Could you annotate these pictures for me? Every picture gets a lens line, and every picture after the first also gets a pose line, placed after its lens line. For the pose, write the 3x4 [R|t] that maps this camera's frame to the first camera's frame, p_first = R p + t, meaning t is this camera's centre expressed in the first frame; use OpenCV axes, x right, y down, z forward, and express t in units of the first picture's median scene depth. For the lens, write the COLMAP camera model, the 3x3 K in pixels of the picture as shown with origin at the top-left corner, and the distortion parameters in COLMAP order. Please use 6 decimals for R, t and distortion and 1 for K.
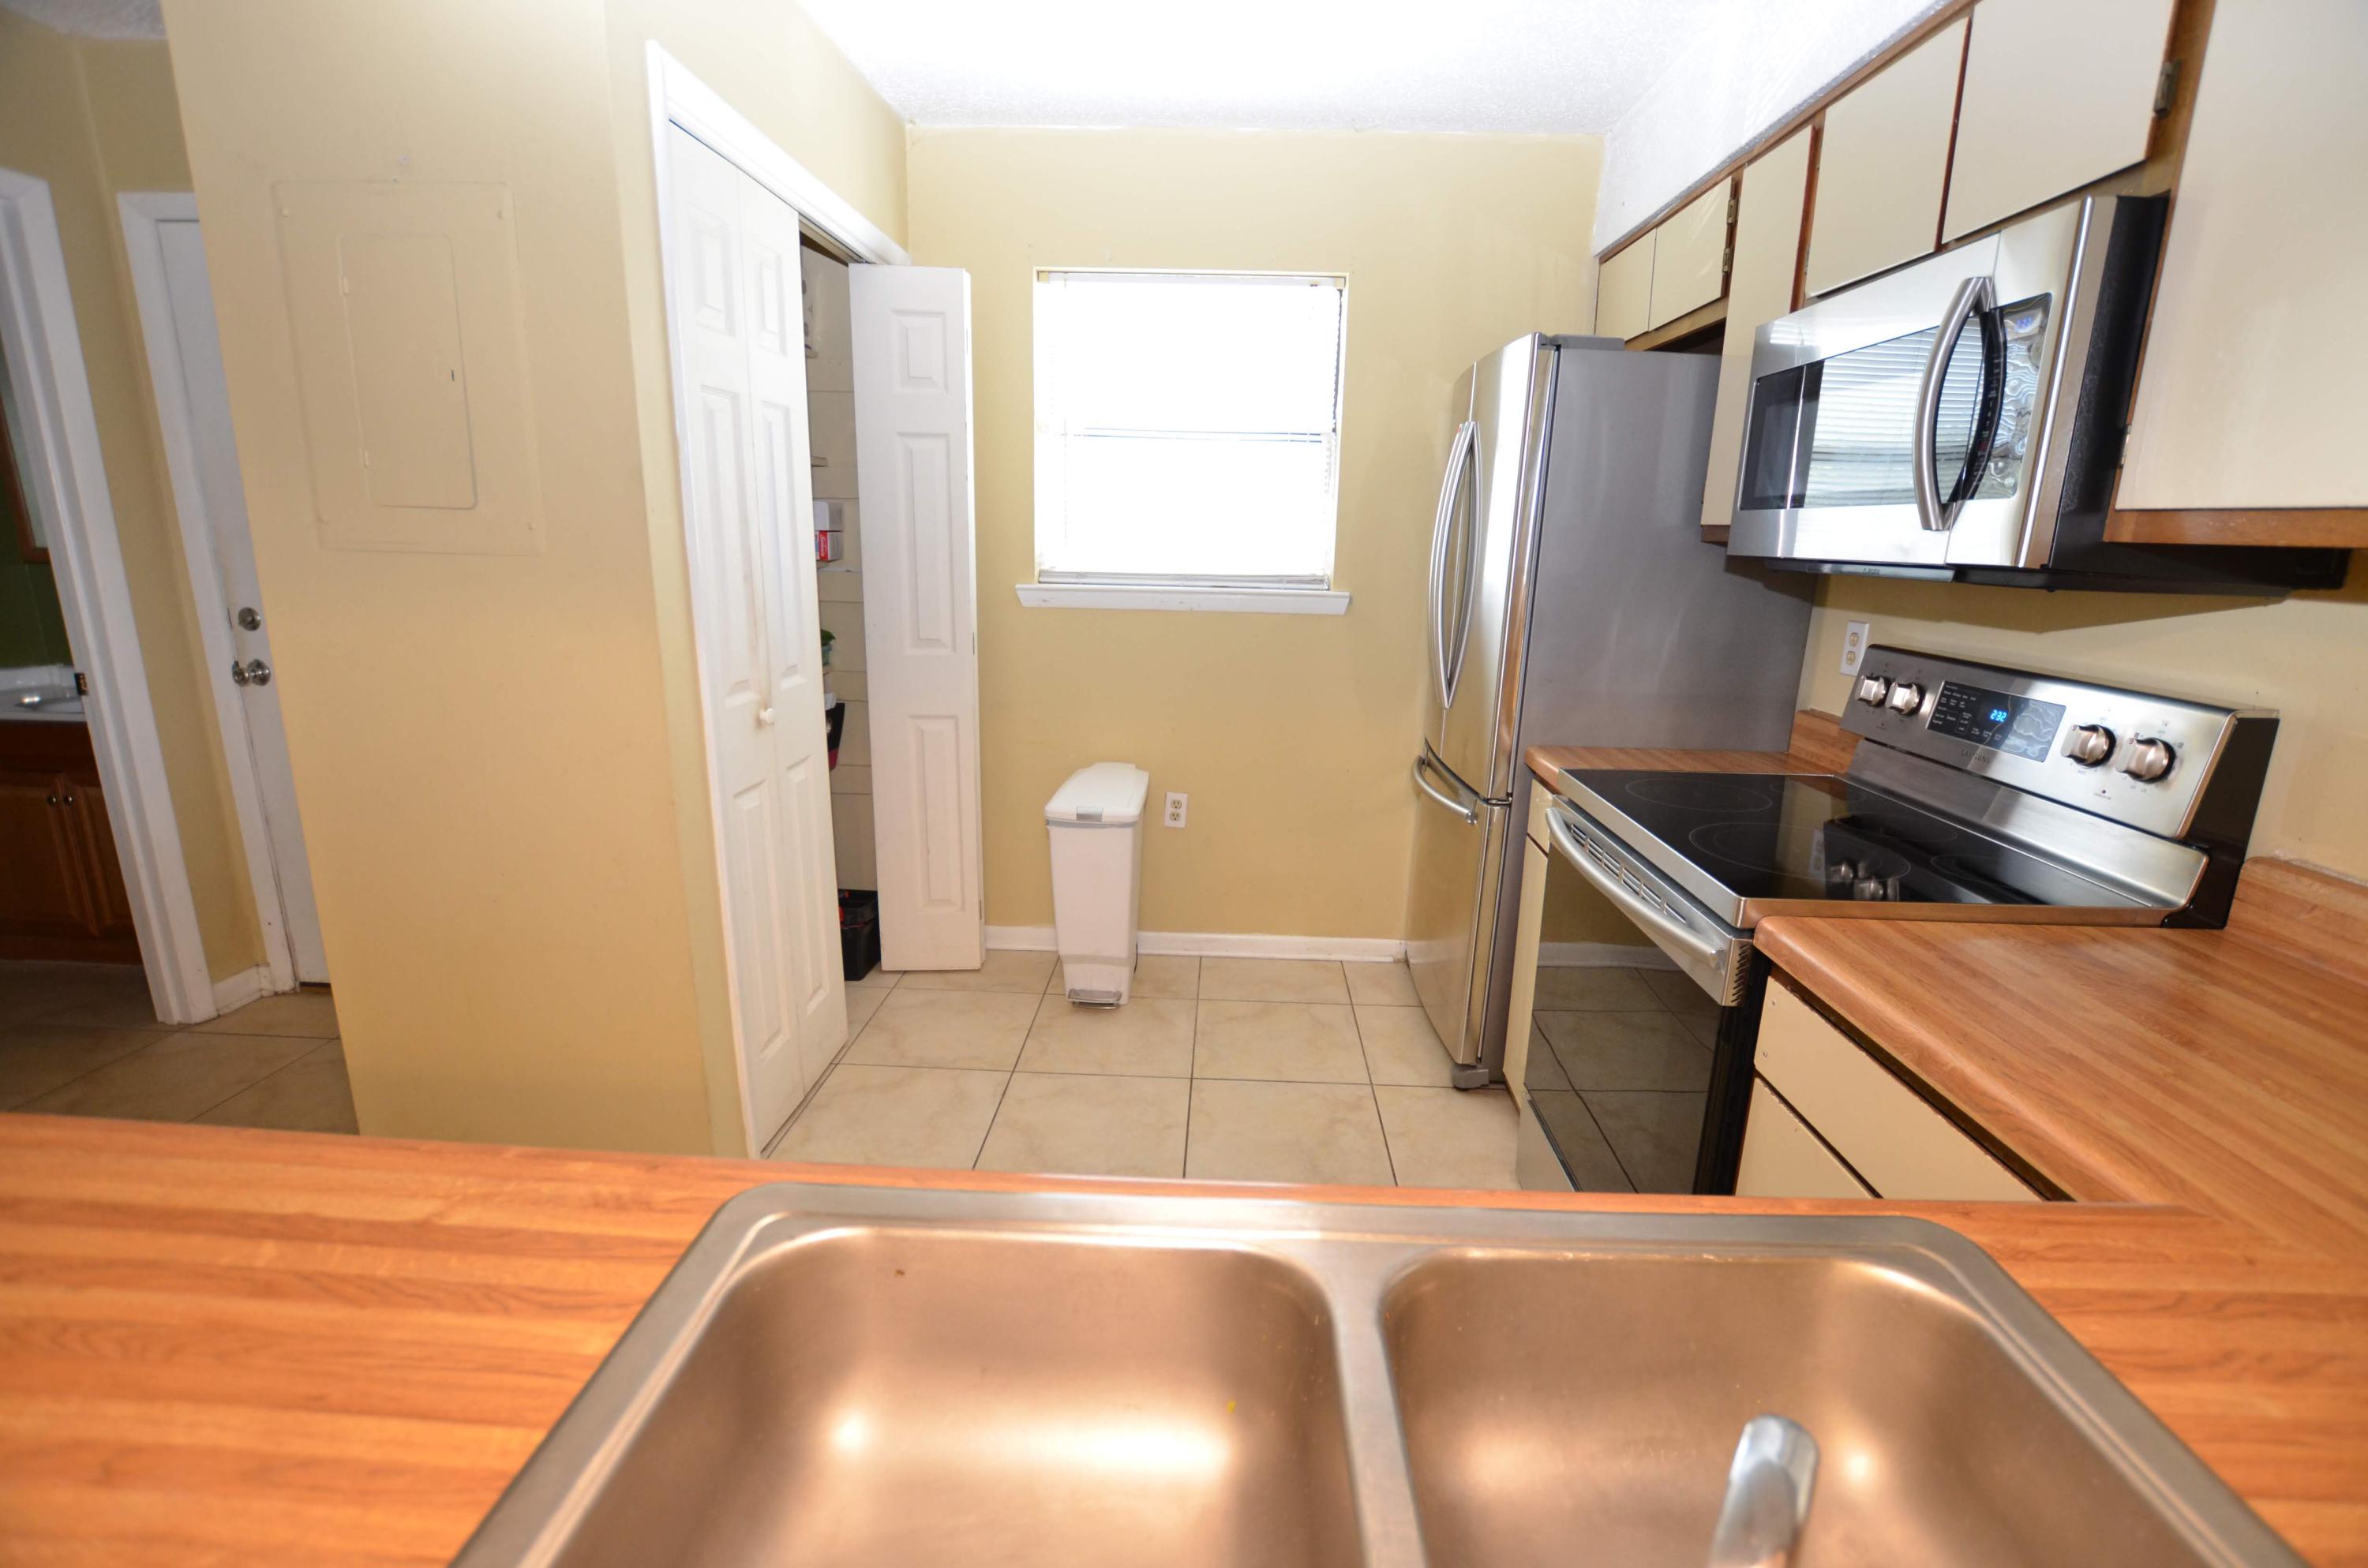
lens RADIAL K [[1032.3, 0, 1184.0], [0, 1032.3, 784.0], [0, 0, 1]] dist [-0.050329, 0.012404]
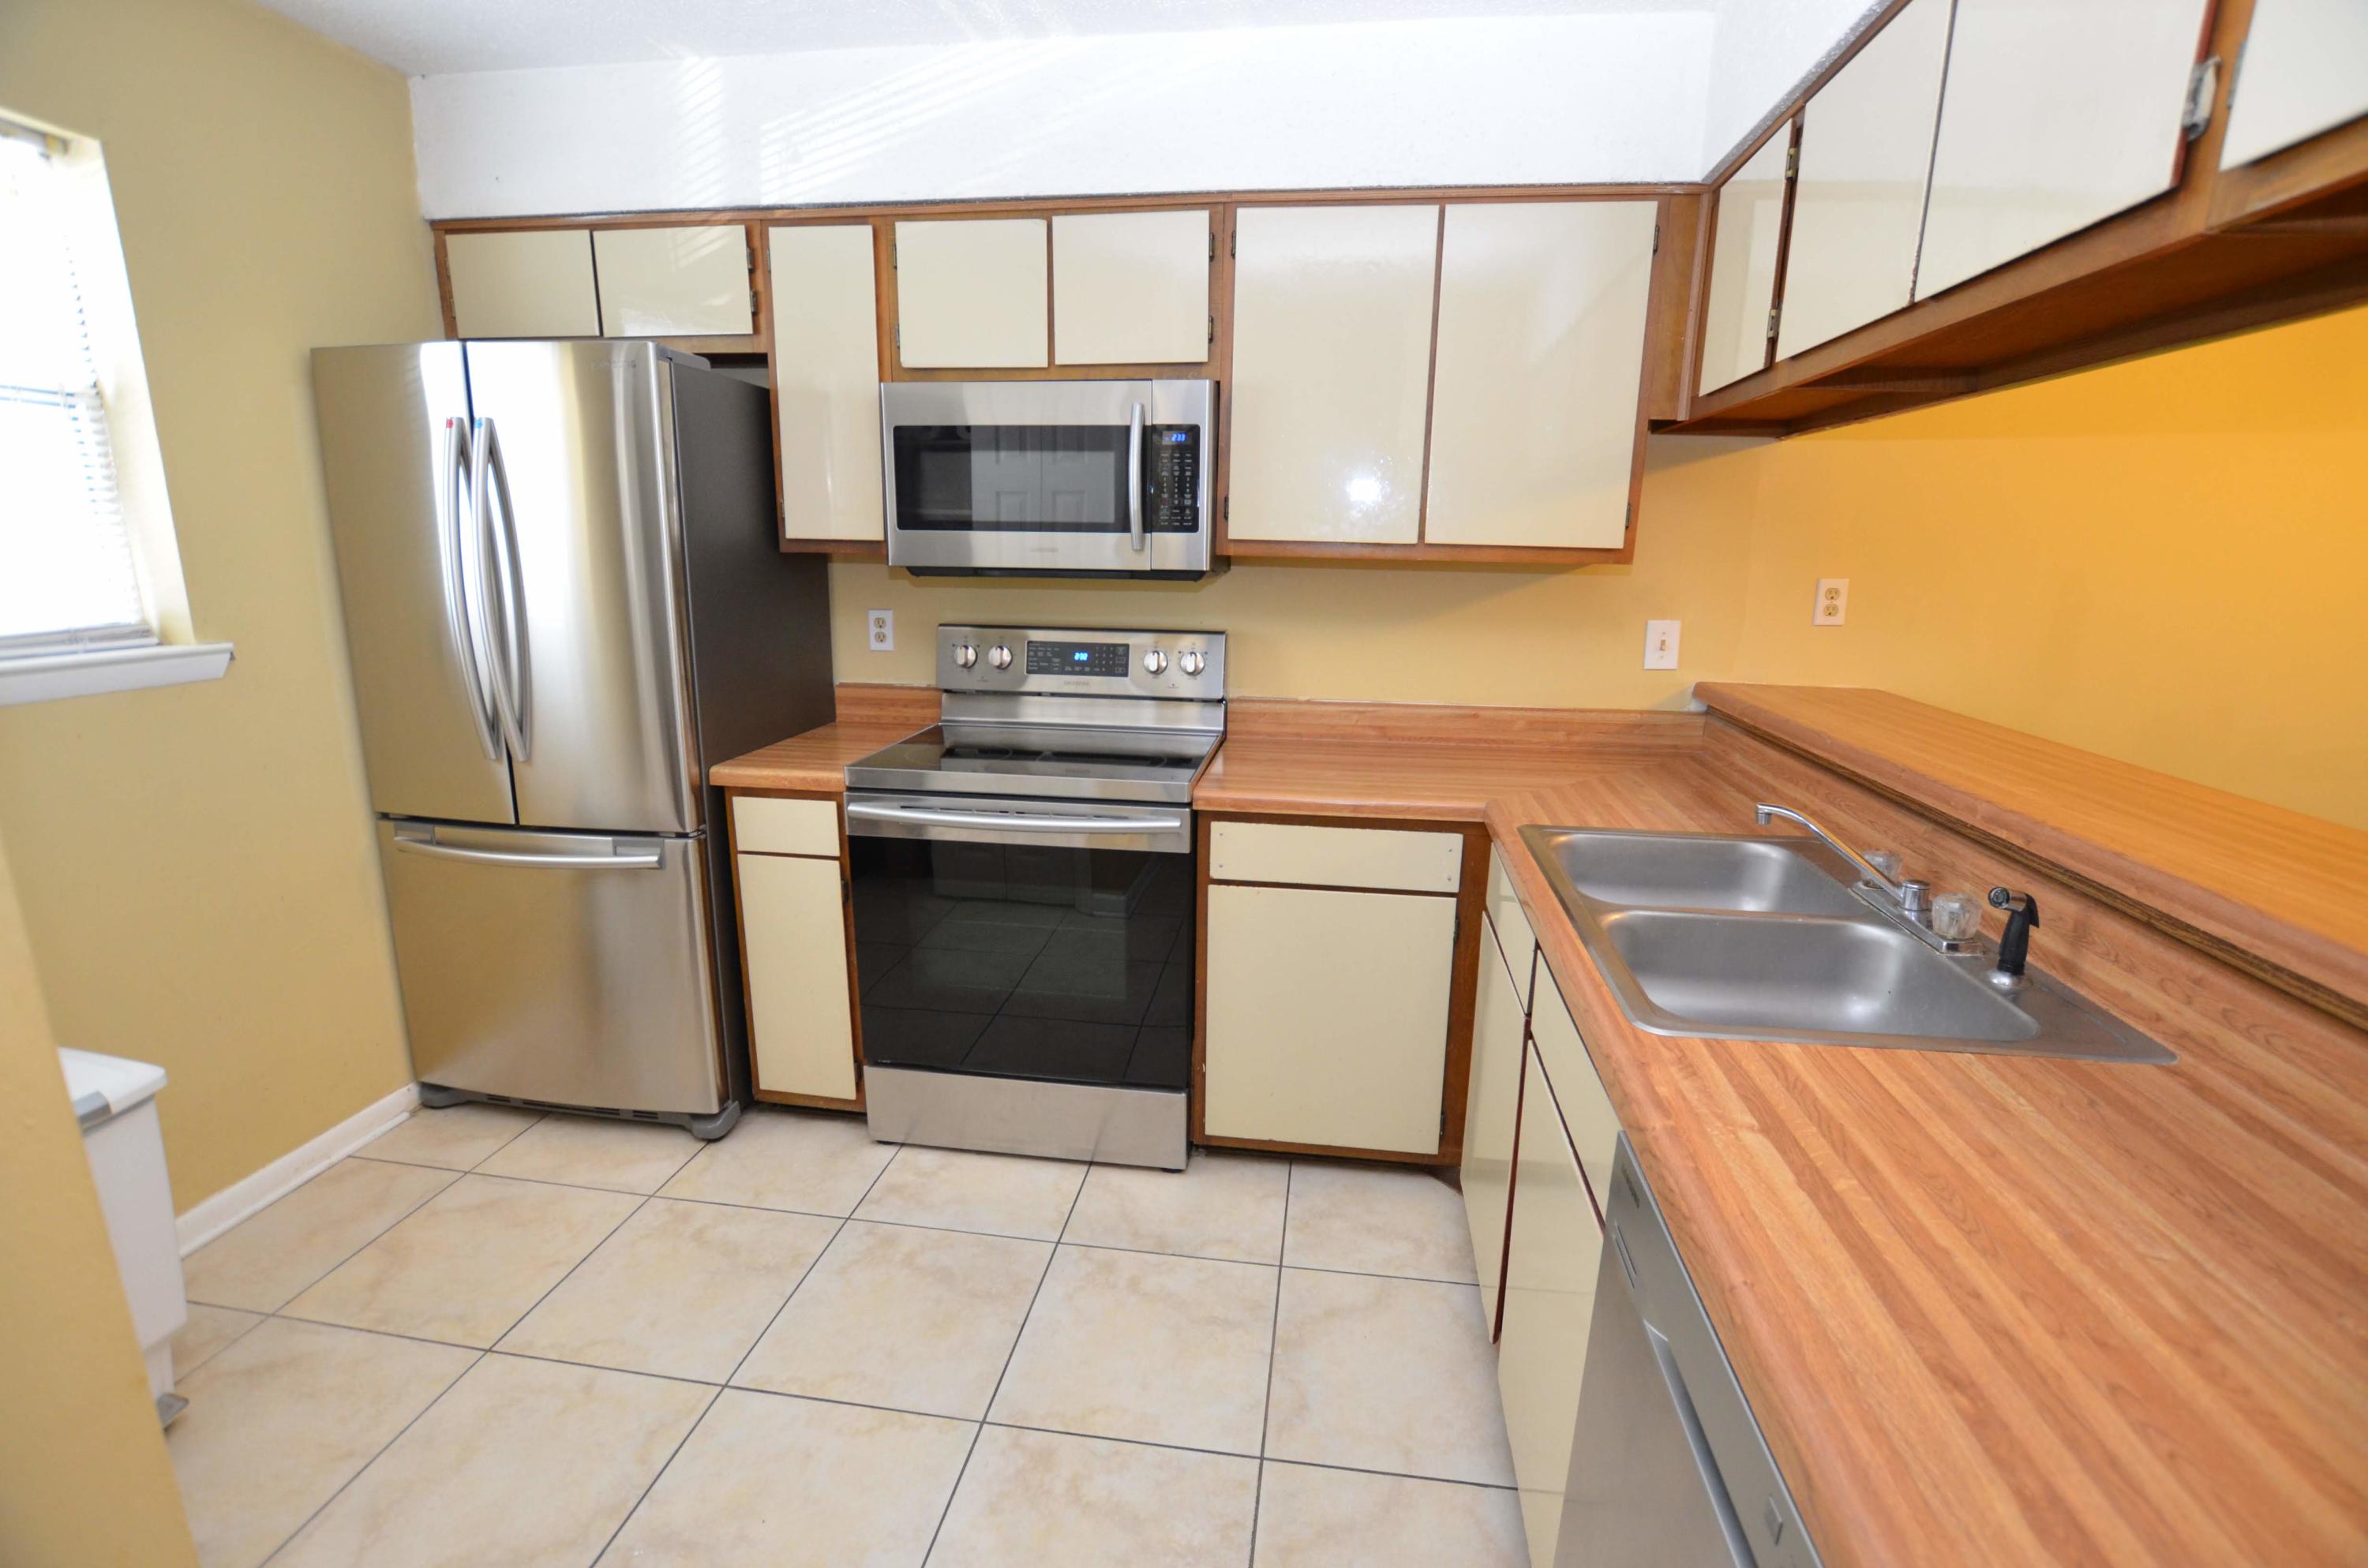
lens RADIAL K [[1044.4, 0, 1200.9], [0, 1044.4, 777.2], [0, 0, 1]] dist [-0.034813, 0.005976]
pose [[0.105072, -0.244758, 0.963874, -2.040538], [0.224286, 0.950099, 0.216811, -0.493660], [-0.968843, 0.193403, 0.154724, 1.402517]]
